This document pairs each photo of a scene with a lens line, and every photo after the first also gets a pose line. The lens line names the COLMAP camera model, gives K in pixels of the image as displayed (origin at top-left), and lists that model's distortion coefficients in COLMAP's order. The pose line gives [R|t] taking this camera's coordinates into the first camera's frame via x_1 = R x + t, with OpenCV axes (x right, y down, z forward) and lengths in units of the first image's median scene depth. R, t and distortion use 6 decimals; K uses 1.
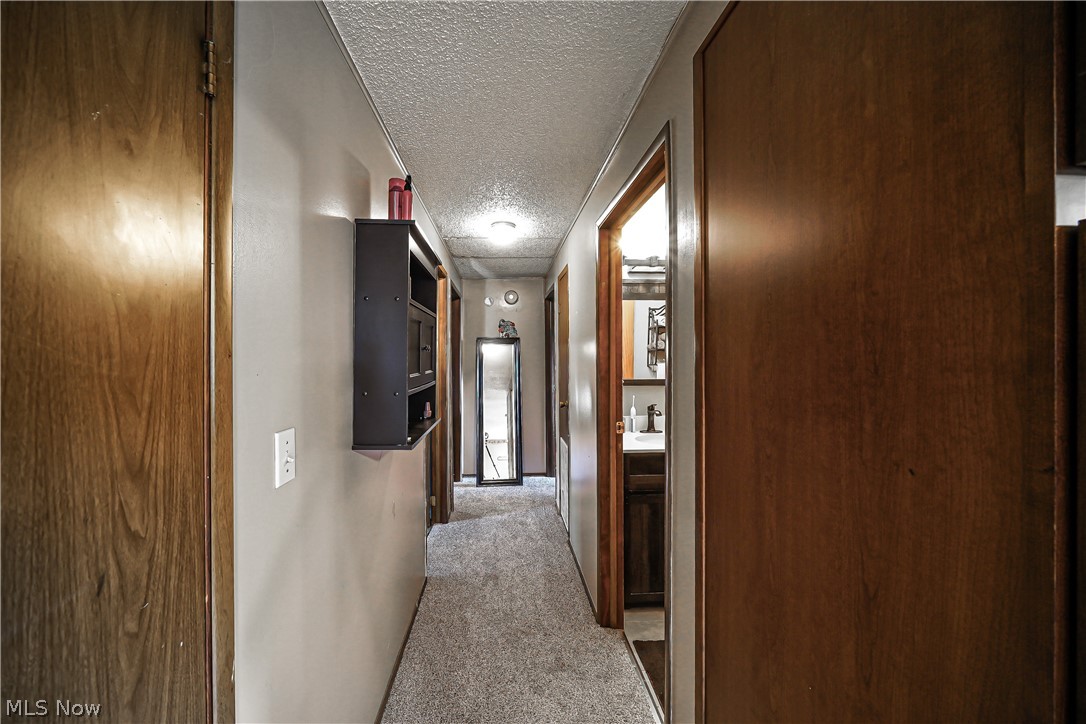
lens RADIAL K [[369.9, 0, 543.1], [0, 369.9, 355.1], [0, 0, 1]] dist [-0.005087, -0.000051]
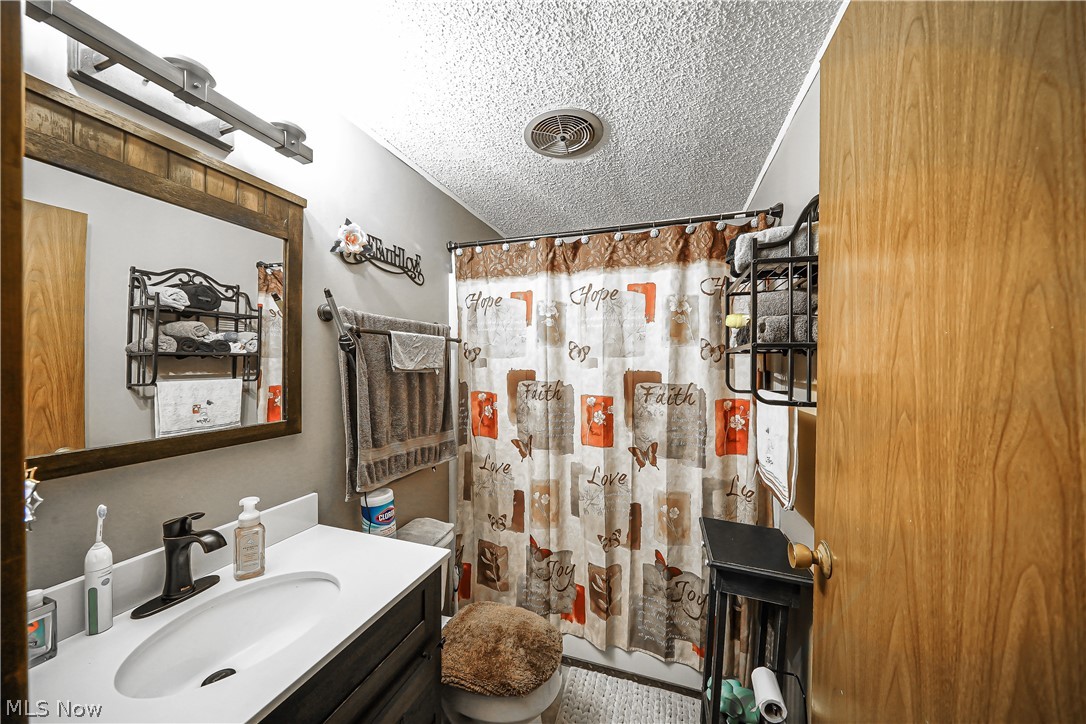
lens RADIAL K [[369.9, 0, 546.2], [0, 369.9, 366.7], [0, 0, 1]] dist [-0.005087, -0.000051]
pose [[0.407516, -0.005231, 0.913183, 0.119704], [-0.003218, 0.999969, 0.007165, -0.005391], [-0.913192, -0.005859, 0.407487, 0.542545]]
